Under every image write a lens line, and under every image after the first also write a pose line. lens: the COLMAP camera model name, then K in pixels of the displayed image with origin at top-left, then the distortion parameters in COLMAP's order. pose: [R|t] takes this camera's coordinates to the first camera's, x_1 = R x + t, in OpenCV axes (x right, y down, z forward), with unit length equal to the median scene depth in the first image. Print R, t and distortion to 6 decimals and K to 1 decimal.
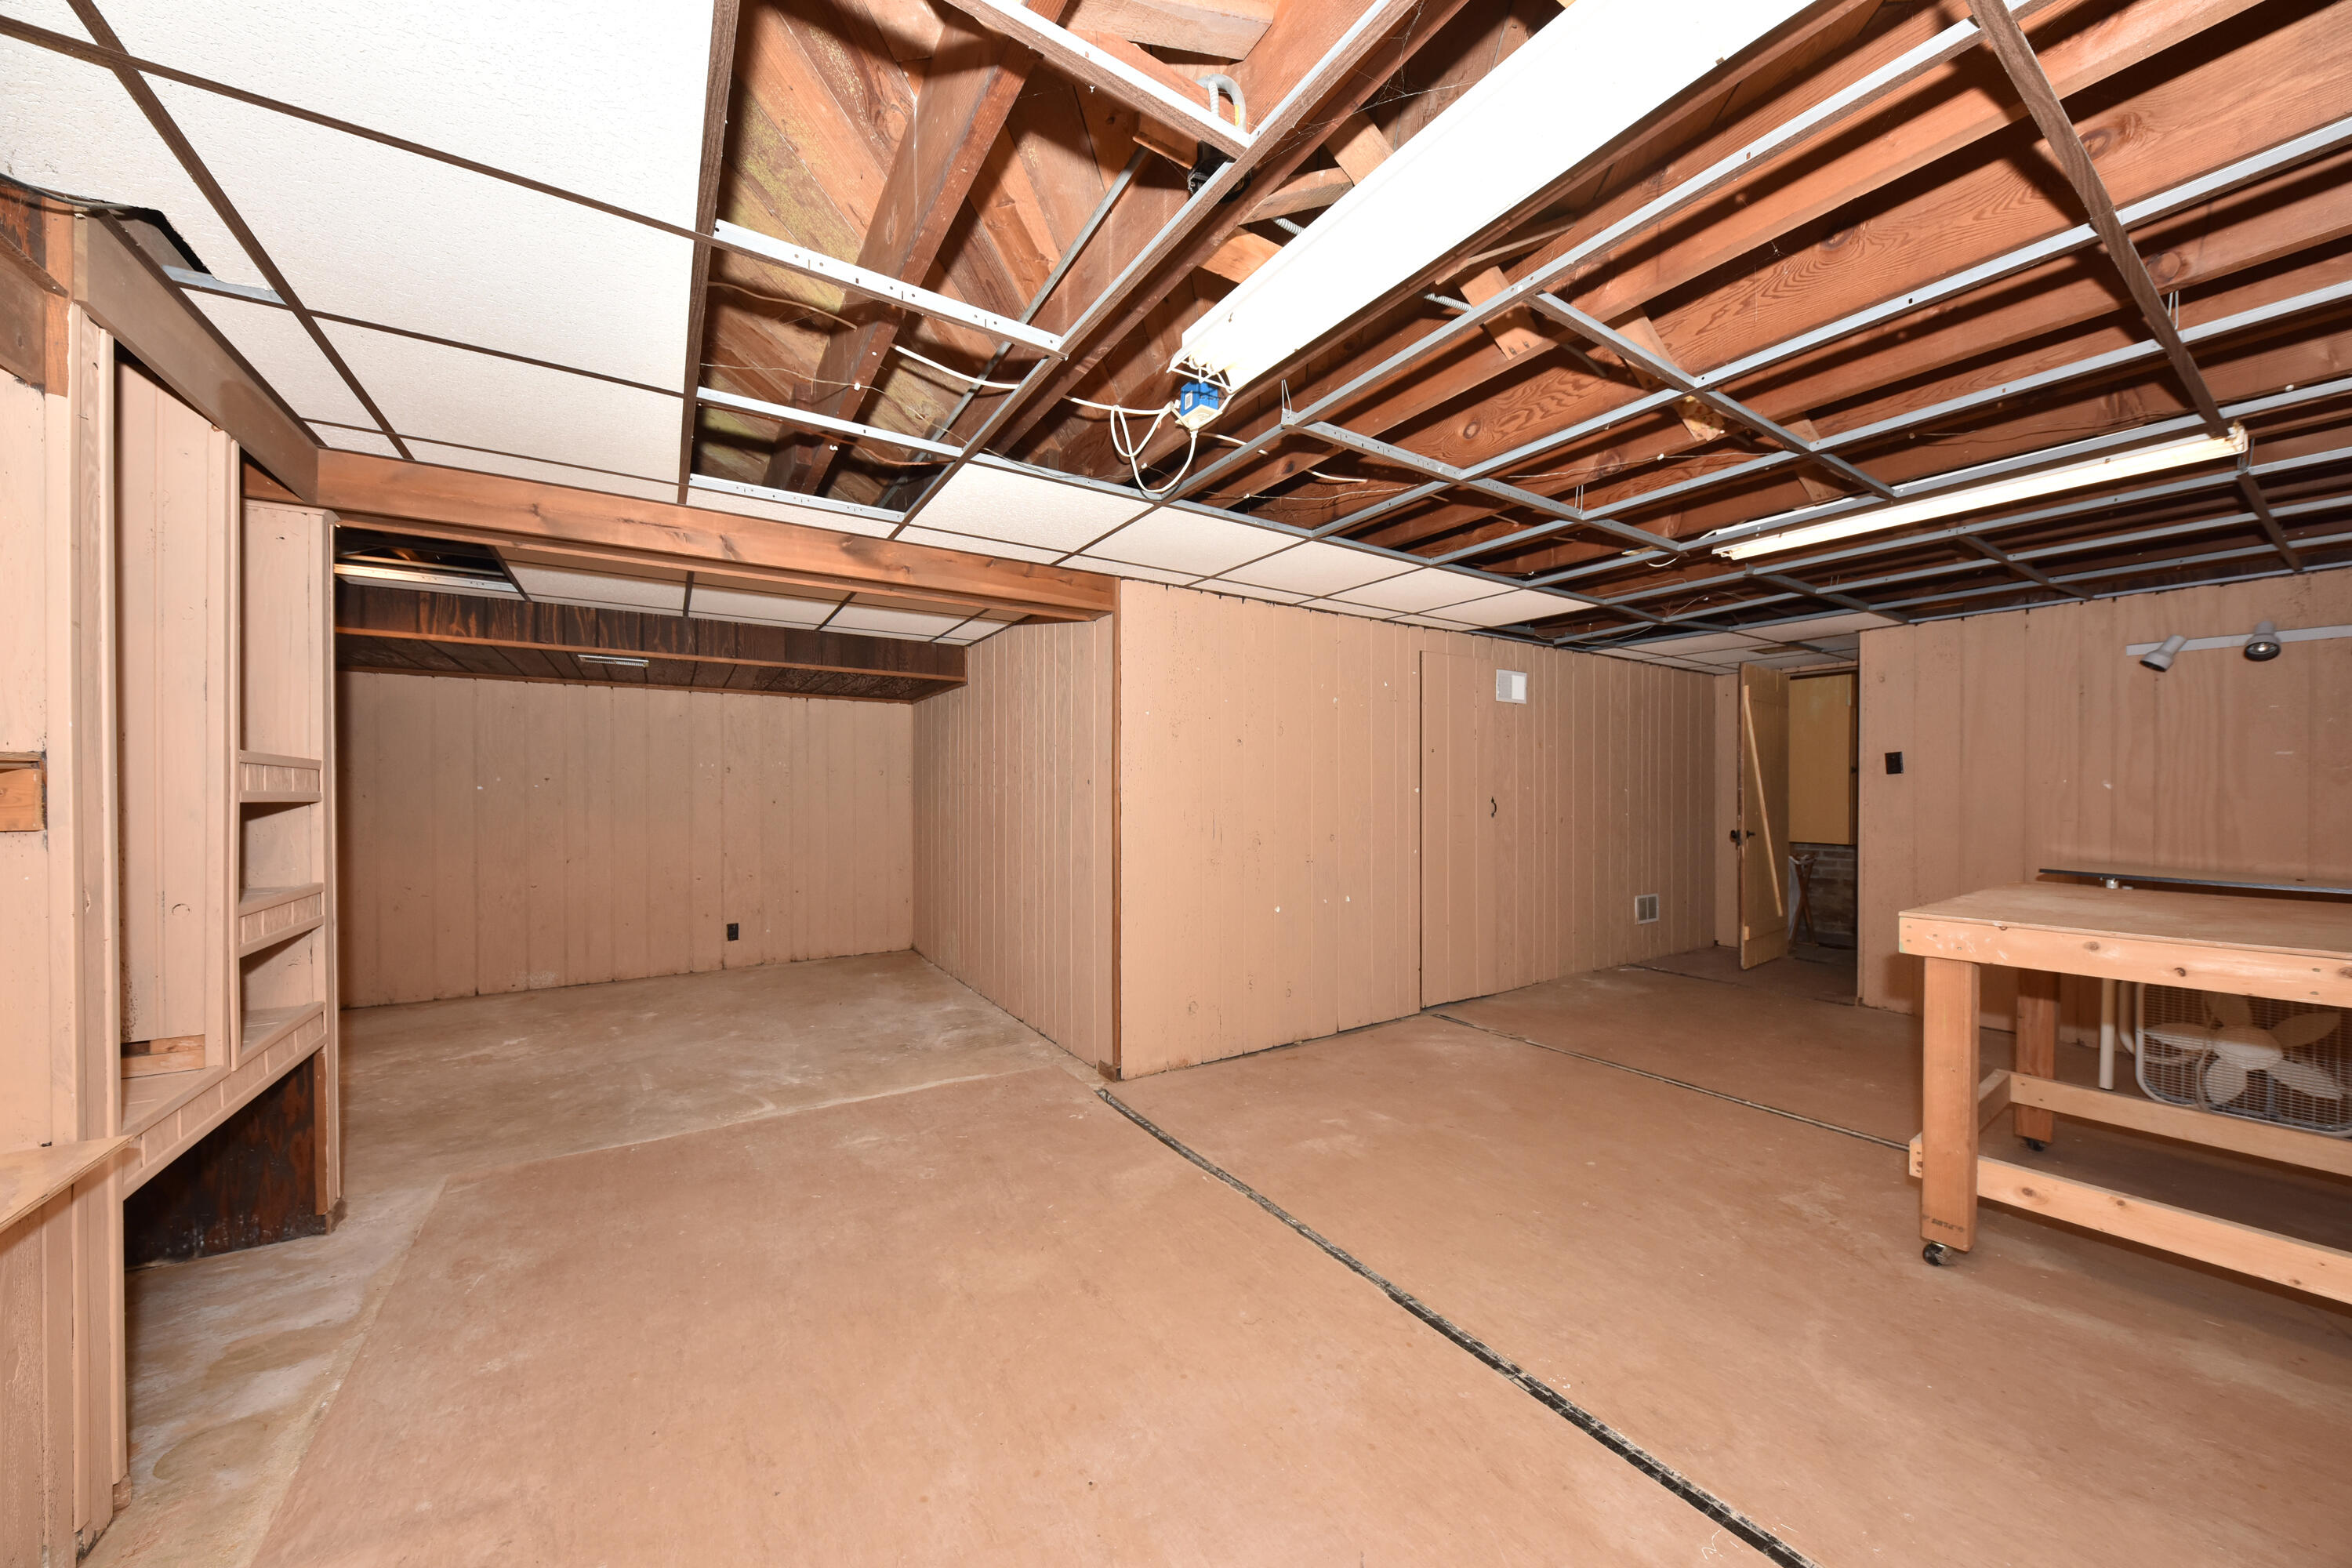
lens RADIAL K [[803.4, 0, 1180.7], [0, 803.4, 796.7], [0, 0, 1]] dist [0.014060, -0.008014]
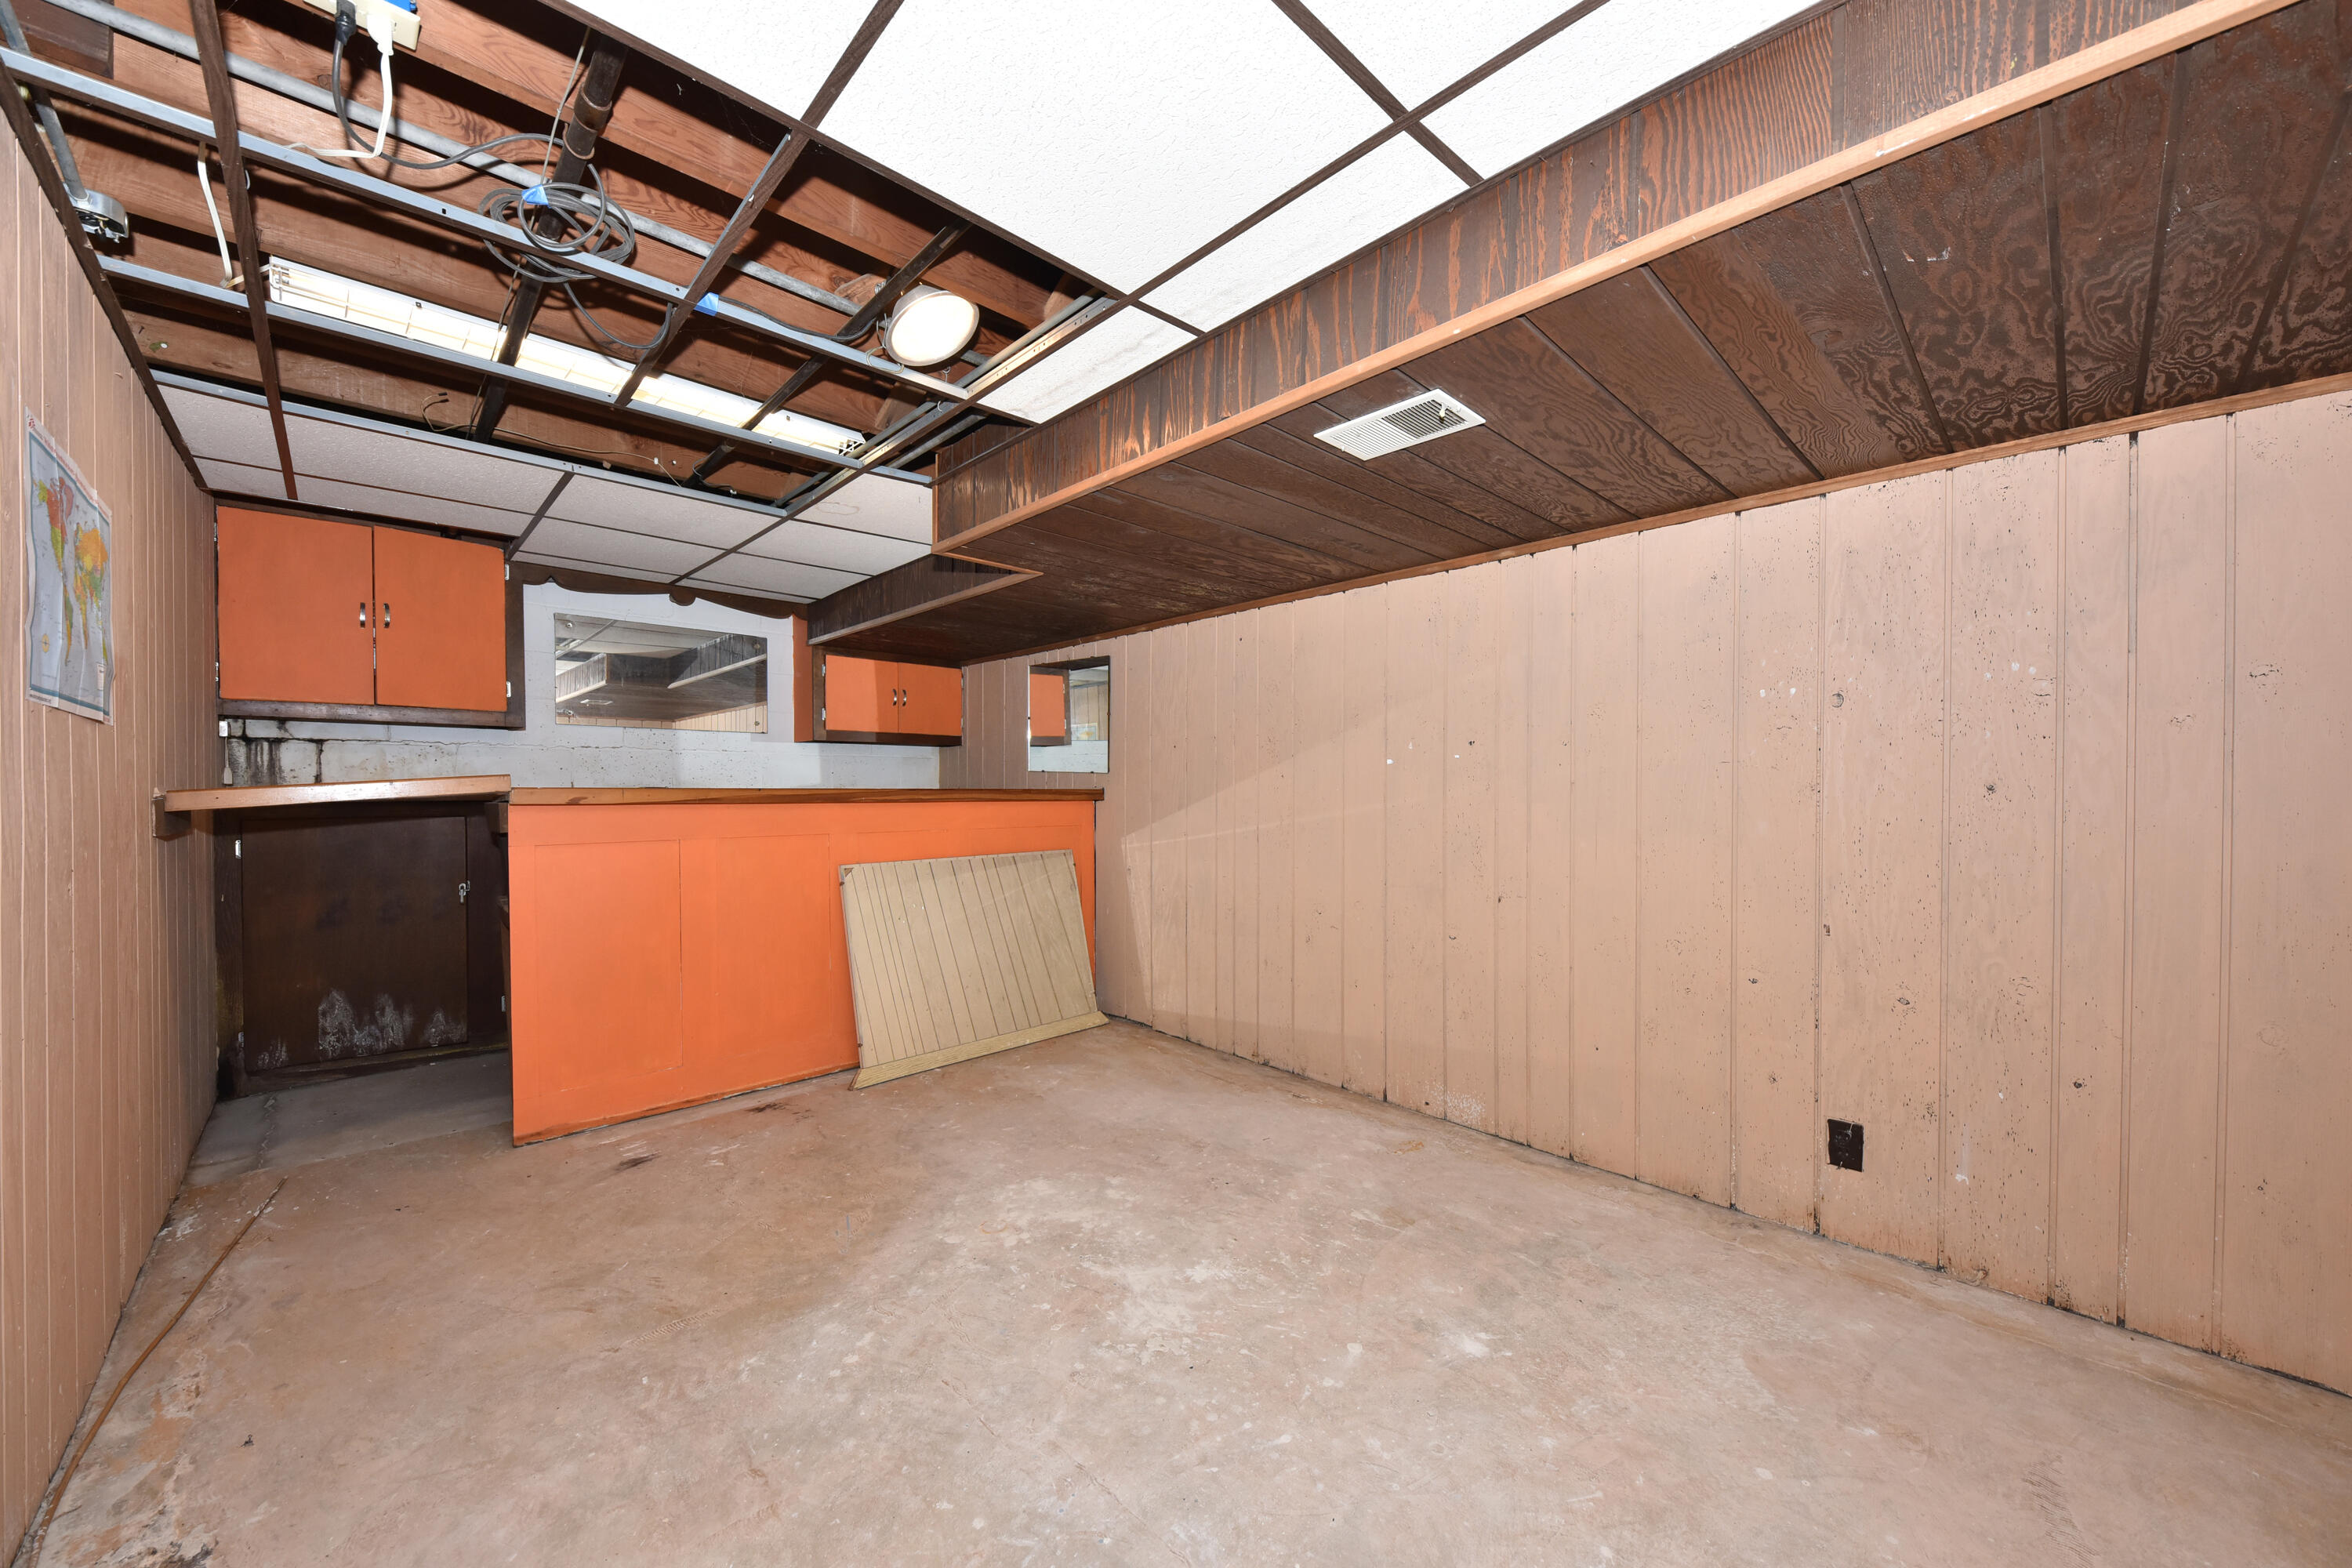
lens RADIAL K [[850.7, 0, 1178.0], [0, 850.7, 796.7], [0, 0, 1]] dist [0.000146, -0.000189]
pose [[0.186800, 0.013591, -0.982304, -0.307309], [-0.008775, 0.999887, 0.012166, 0.010738], [0.982359, 0.006347, 0.186898, 0.820328]]
